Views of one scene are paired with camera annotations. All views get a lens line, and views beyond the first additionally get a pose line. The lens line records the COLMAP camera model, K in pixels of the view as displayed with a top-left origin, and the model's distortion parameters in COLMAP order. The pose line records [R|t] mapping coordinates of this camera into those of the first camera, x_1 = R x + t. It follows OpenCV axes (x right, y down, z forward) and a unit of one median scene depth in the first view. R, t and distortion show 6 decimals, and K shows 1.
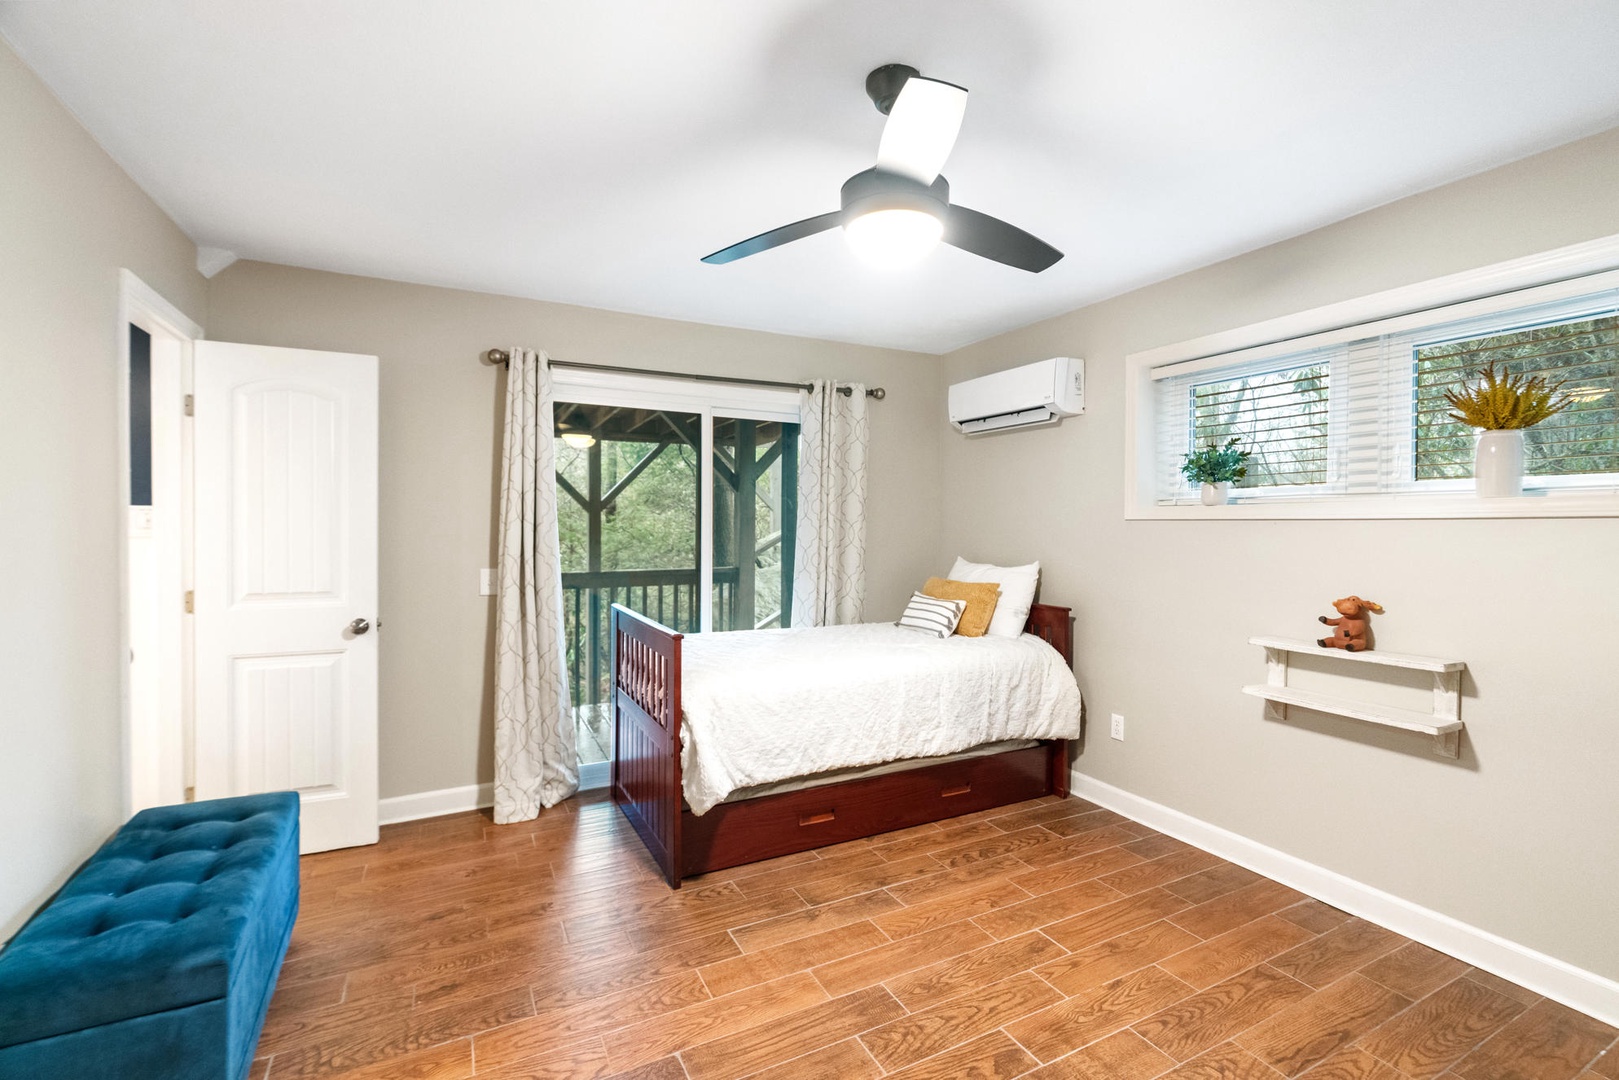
lens RADIAL K [[722.6, 0, 833.0], [0, 722.6, 517.0], [0, 0, 1]] dist [-0.003514, 0.000148]
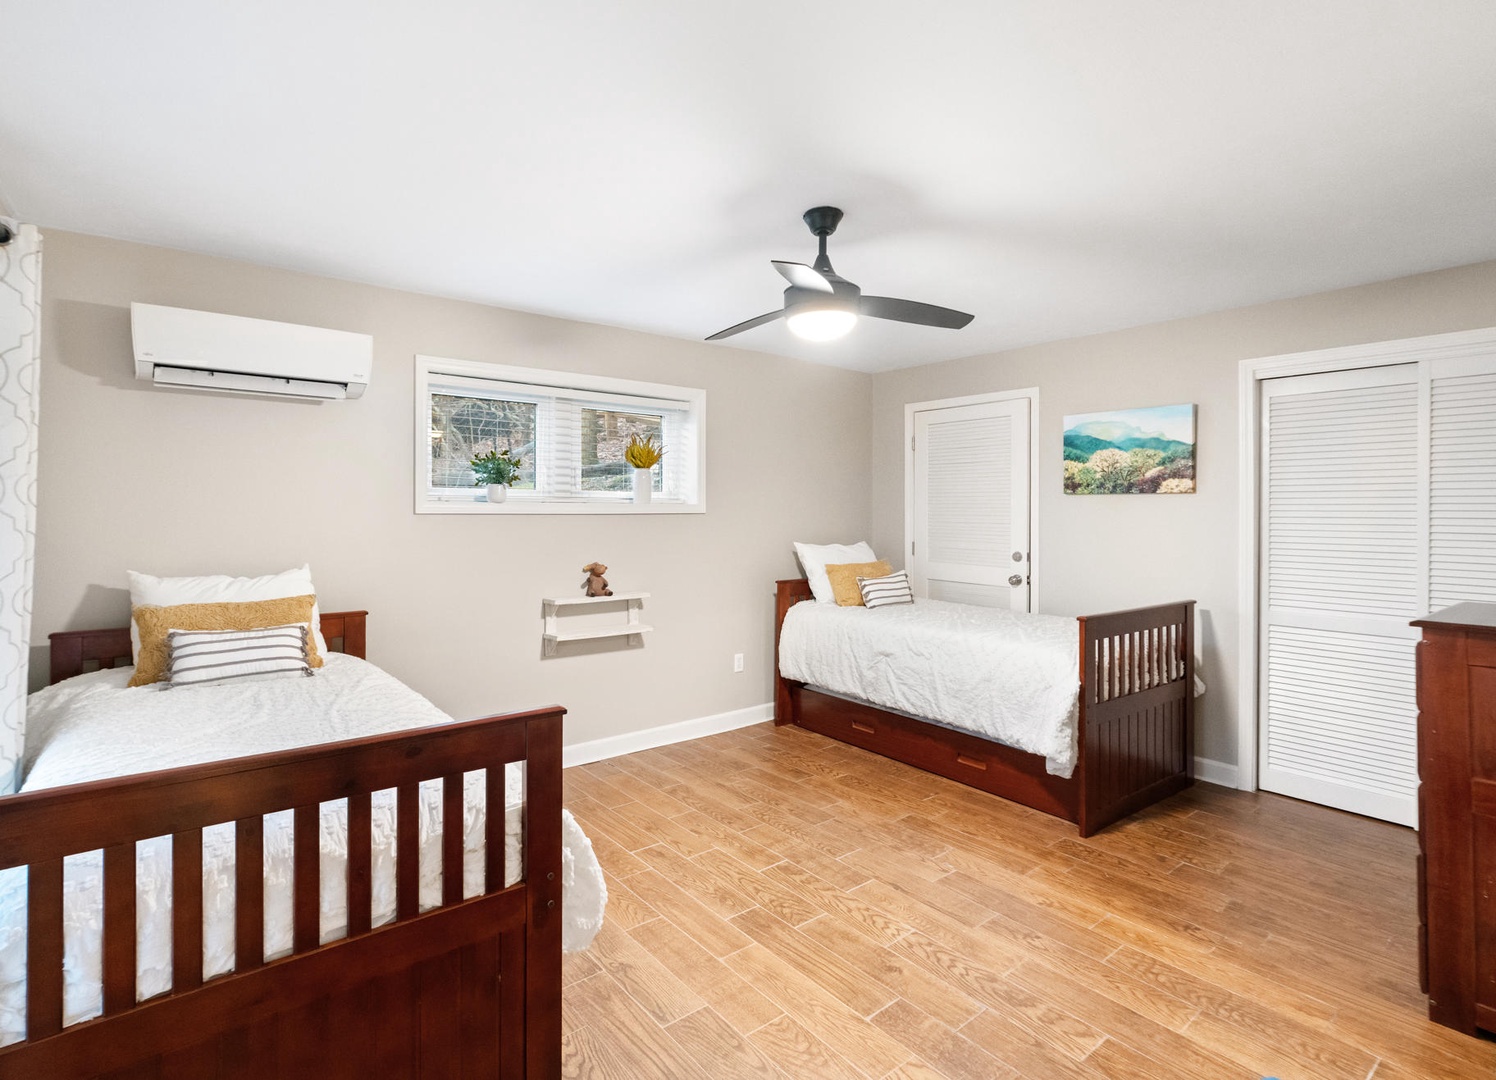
lens RADIAL K [[722.2, 0, 704.6], [0, 722.2, 507.4], [0, 0, 1]] dist [-0.000639, 0.000122]
pose [[-0.153187, 0.002558, 0.988194, -1.075483], [-0.012794, 0.999908, -0.004571, -0.007843], [-0.988114, -0.013343, -0.153140, 1.223587]]
